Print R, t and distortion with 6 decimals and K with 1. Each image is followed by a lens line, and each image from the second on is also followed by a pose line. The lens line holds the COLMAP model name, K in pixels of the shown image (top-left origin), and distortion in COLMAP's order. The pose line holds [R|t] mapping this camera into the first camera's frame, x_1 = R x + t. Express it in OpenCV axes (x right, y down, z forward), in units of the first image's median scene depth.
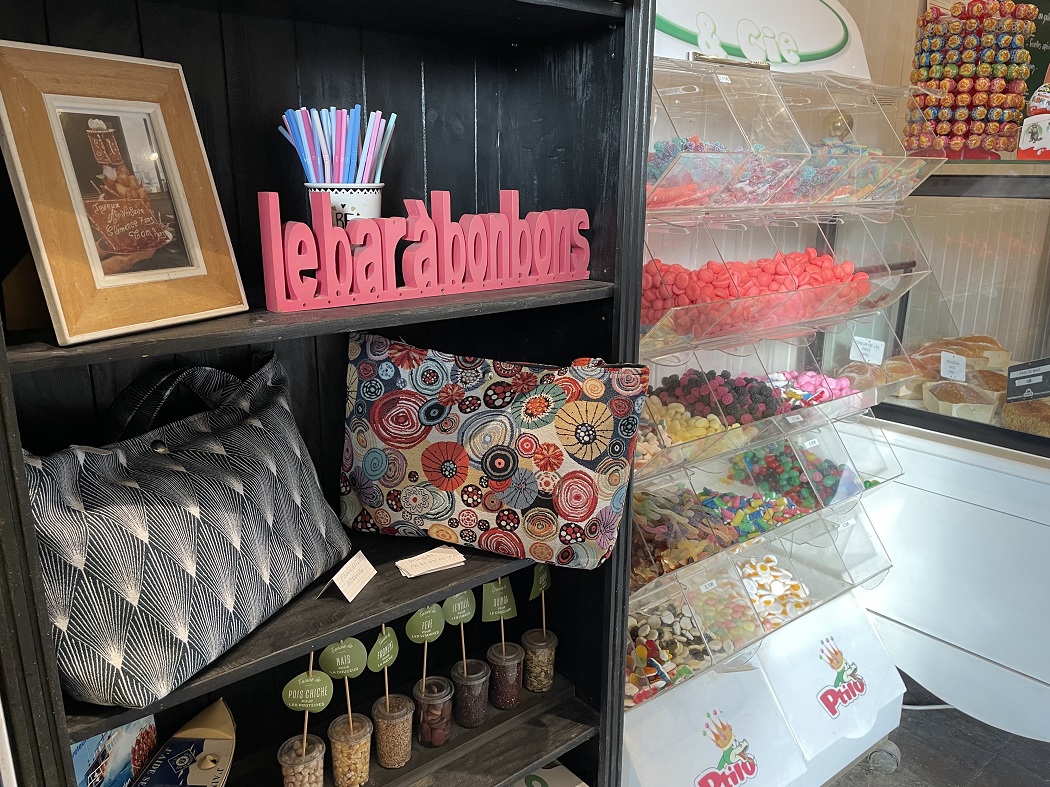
lens RADIAL K [[807.9, 0, 524.8], [0, 807.9, 395.4], [0, 0, 1]] dist [0.015512, 0.000950]
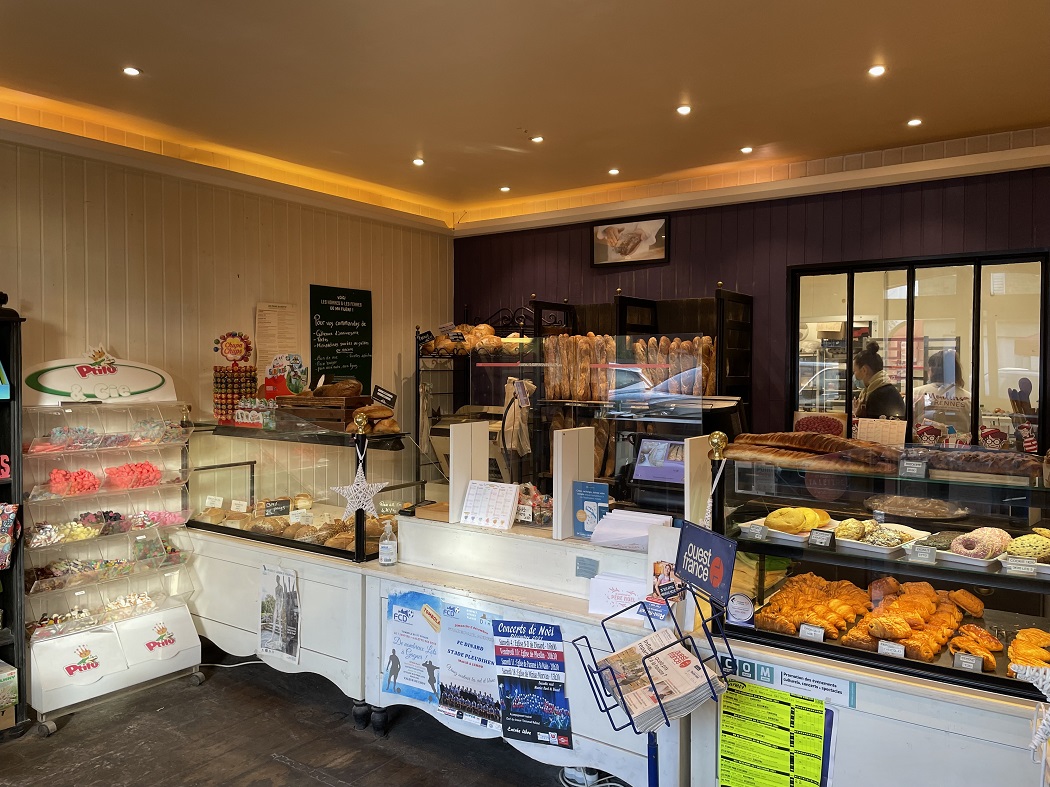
lens RADIAL K [[807.9, 0, 524.0], [0, 807.9, 391.4], [0, 0, 1]] dist [0.015512, 0.000950]
pose [[0.967147, -0.006847, 0.254127, 0.818257], [0.063522, 0.974437, -0.215494, 0.223259], [-0.246155, 0.224557, 0.942858, -1.688575]]
